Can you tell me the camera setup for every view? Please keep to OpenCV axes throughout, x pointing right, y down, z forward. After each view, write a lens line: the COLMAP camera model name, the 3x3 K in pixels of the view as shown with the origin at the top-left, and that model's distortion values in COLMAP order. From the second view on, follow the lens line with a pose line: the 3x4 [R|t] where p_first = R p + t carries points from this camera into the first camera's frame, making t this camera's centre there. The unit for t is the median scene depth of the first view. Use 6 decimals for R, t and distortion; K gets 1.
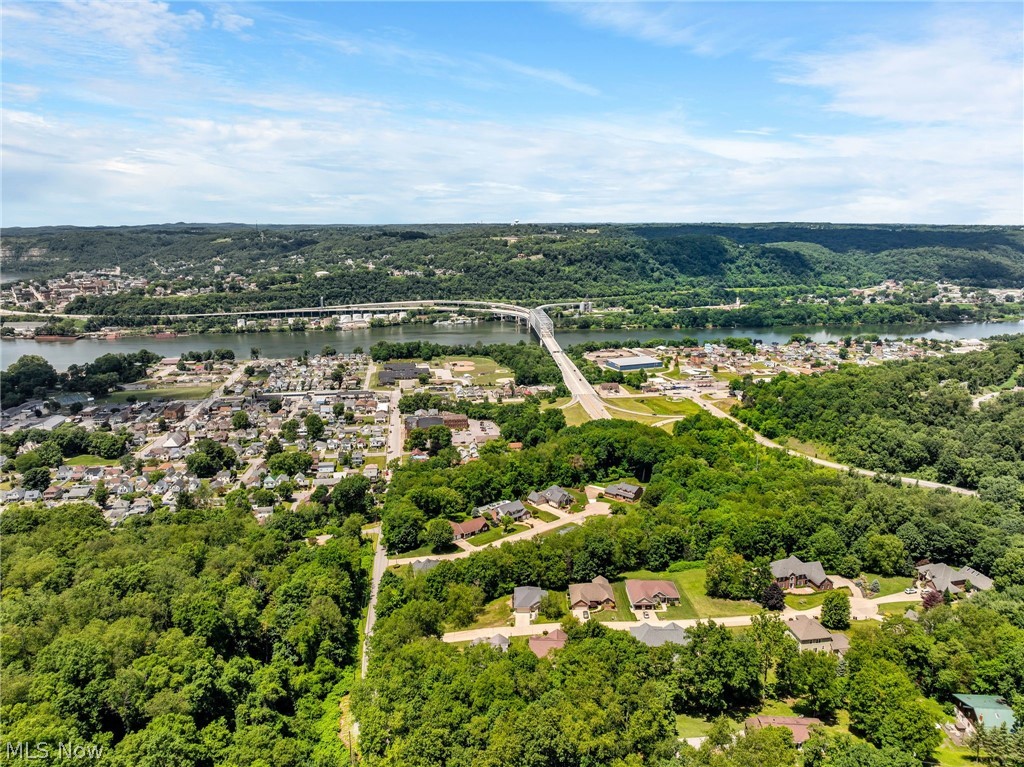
lens RADIAL K [[719.7, 0, 510.9], [0, 719.7, 384.2], [0, 0, 1]] dist [-0.041727, 0.004430]
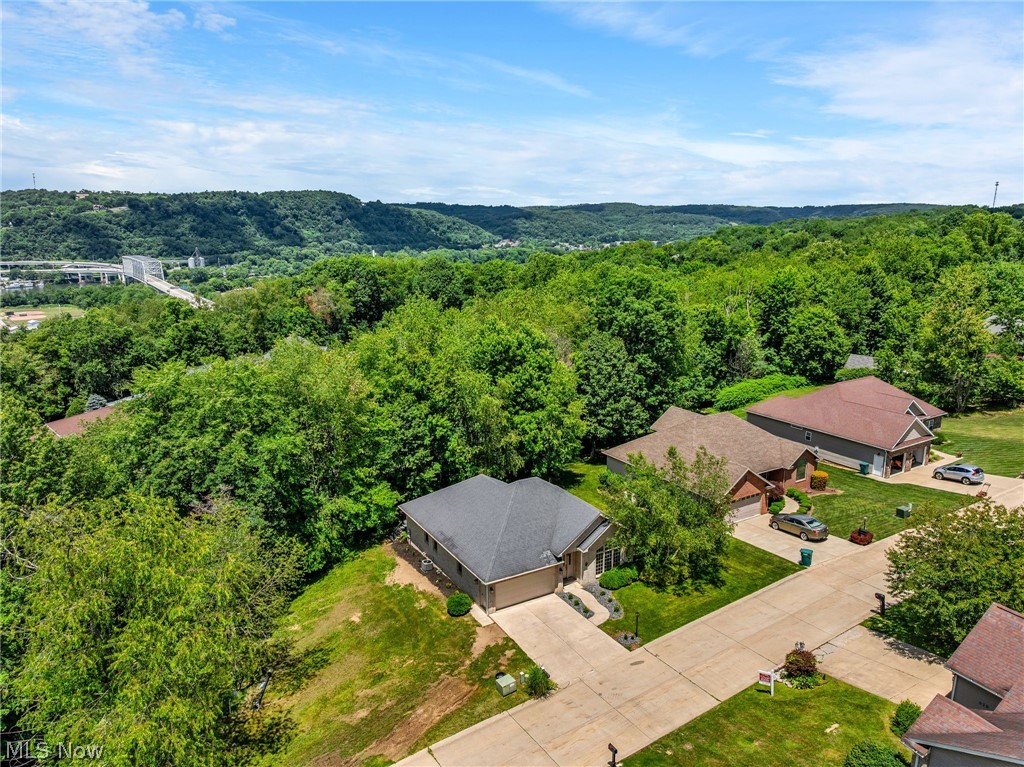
lens RADIAL K [[719.7, 0, 513.4], [0, 719.7, 386.1], [0, 0, 1]] dist [-0.041727, 0.004430]
pose [[0.855186, -0.112619, 0.505939, -0.012327], [0.111282, 0.993241, 0.032990, 0.044581], [-0.506235, 0.028089, 0.861938, 0.145487]]
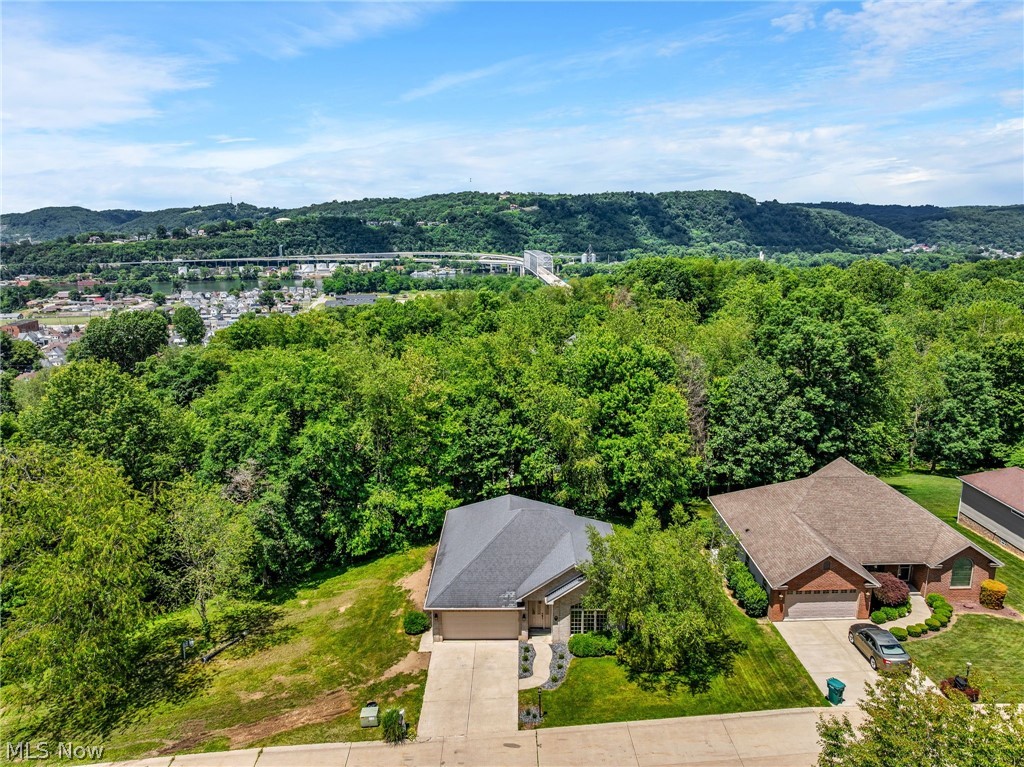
lens RADIAL K [[719.7, 0, 514.6], [0, 719.7, 383.3], [0, 0, 1]] dist [-0.041727, 0.004430]
pose [[0.999913, -0.000117, 0.013181, 0.003994], [0.000118, 1.000000, -0.000031, 0.044782], [-0.013181, 0.000033, 0.999913, 0.143876]]
